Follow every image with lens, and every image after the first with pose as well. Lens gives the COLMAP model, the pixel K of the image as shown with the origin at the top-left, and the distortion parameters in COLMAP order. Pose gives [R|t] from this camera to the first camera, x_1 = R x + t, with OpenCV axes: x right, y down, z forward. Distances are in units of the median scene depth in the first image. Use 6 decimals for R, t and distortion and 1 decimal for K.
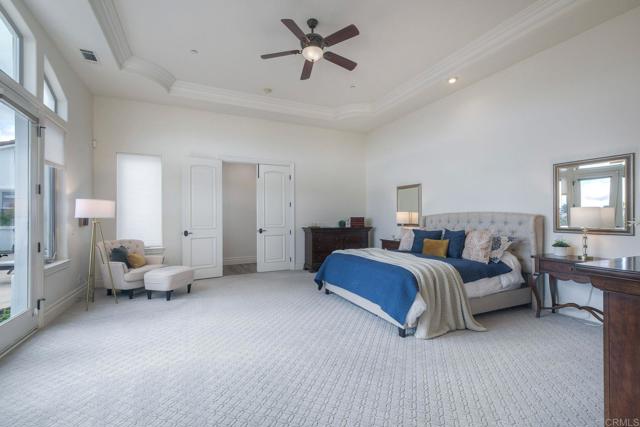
lens RADIAL K [[282.2, 0, 315.0], [0, 282.2, 215.9], [0, 0, 1]] dist [0.000587, 0.000332]
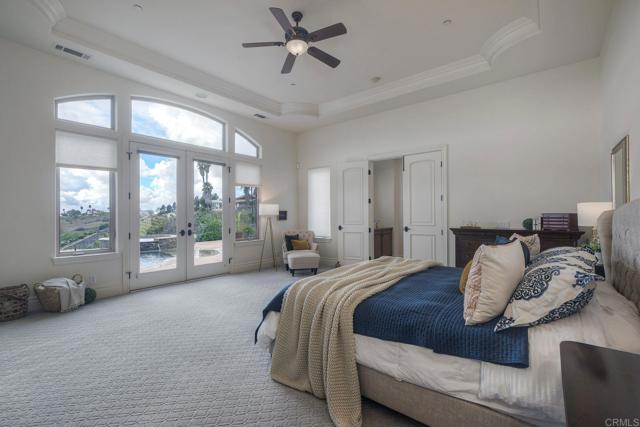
lens RADIAL K [[282.2, 0, 315.3], [0, 282.2, 213.2], [0, 0, 1]] dist [0.000587, 0.000332]
pose [[0.429656, -0.007061, -0.902965, 0.543540], [0.005029, 0.999973, -0.005427, 0.005322], [0.902979, -0.002210, 0.429679, 0.379496]]
